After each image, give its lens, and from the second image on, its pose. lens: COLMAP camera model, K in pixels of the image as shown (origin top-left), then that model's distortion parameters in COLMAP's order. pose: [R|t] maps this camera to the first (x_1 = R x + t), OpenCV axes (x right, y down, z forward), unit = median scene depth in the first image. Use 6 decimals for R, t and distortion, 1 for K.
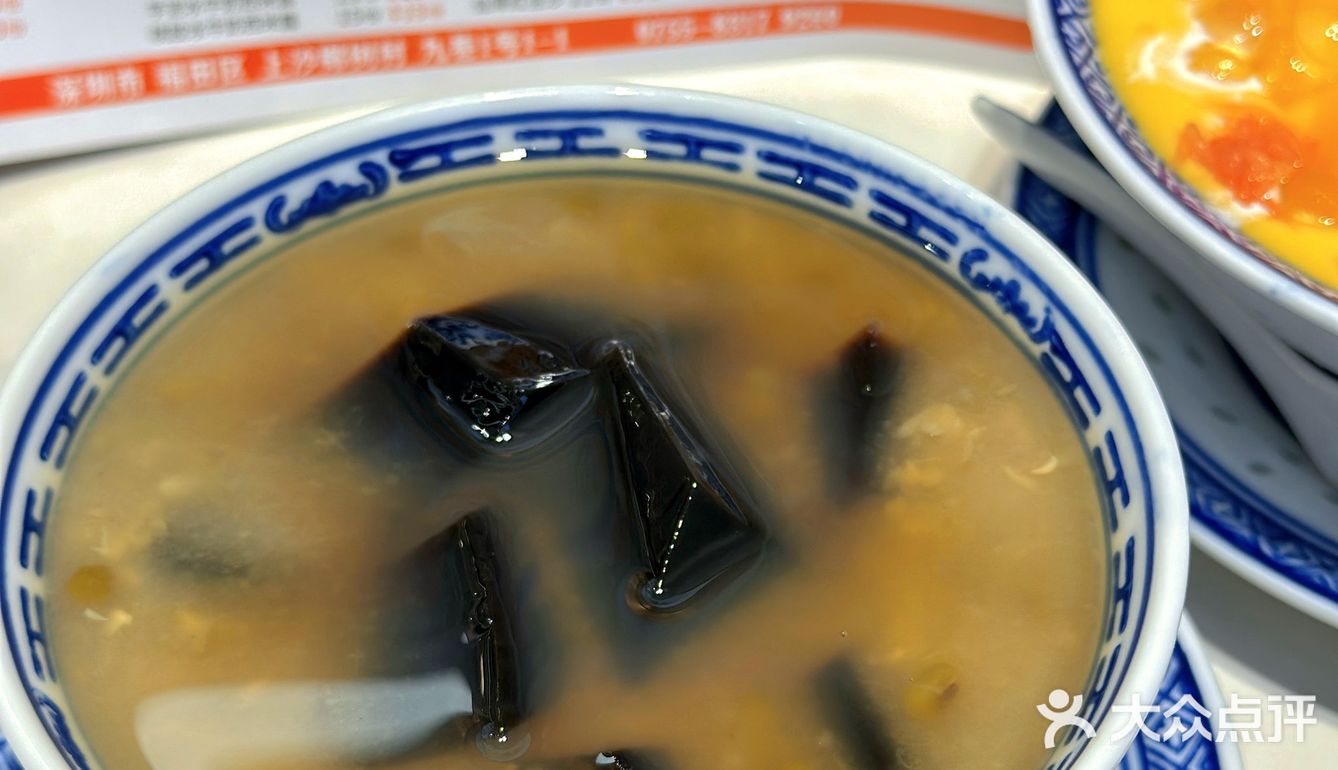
lens RADIAL K [[2622.4, 0, 669.0], [0, 2622.4, 385.0], [0, 0, 1]] dist [0.132189, 0.106269]
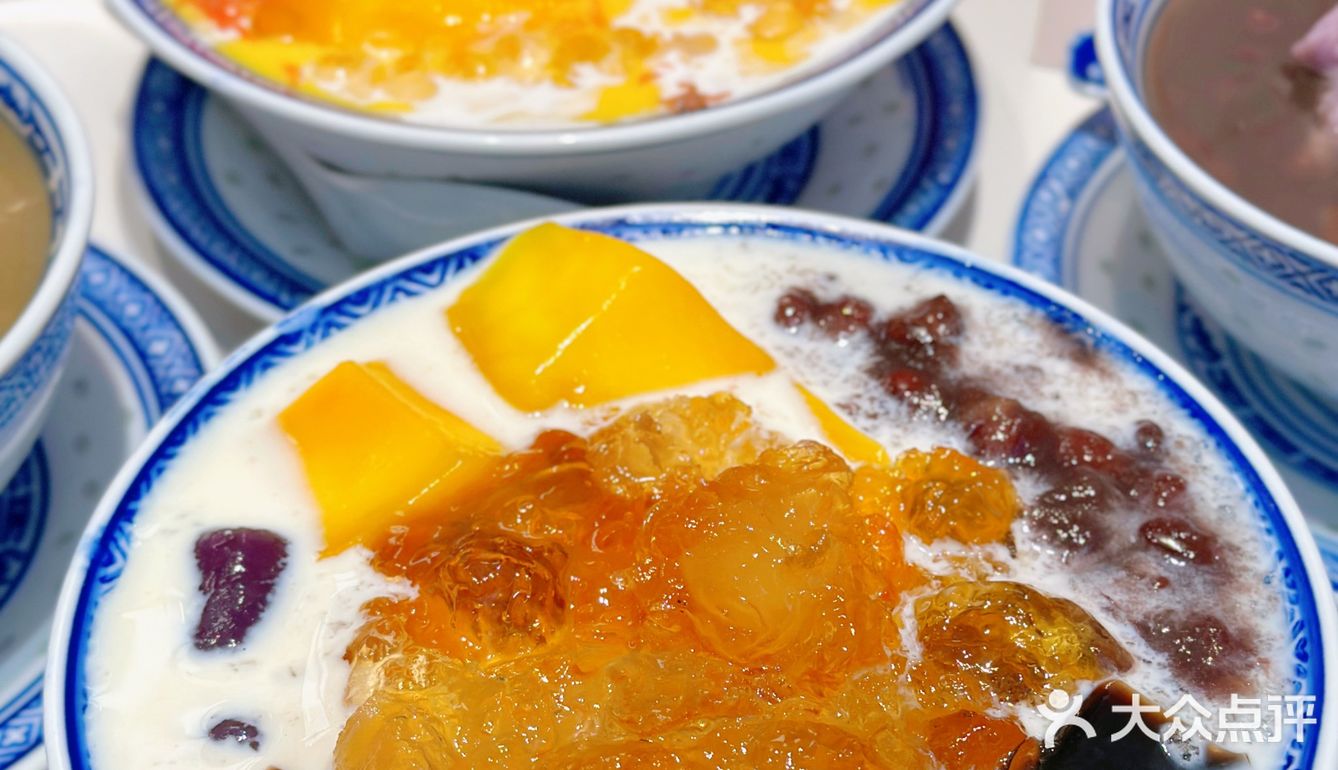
lens RADIAL K [[2622.4, 0, 669.0], [0, 2622.4, 385.0], [0, 0, 1]] dist [0.132189, 0.106269]
pose [[0.993113, -0.083511, 0.082176, 0.323915], [0.088165, 0.994601, -0.054730, 0.203636], [-0.077162, 0.061598, 0.995114, -0.323200]]
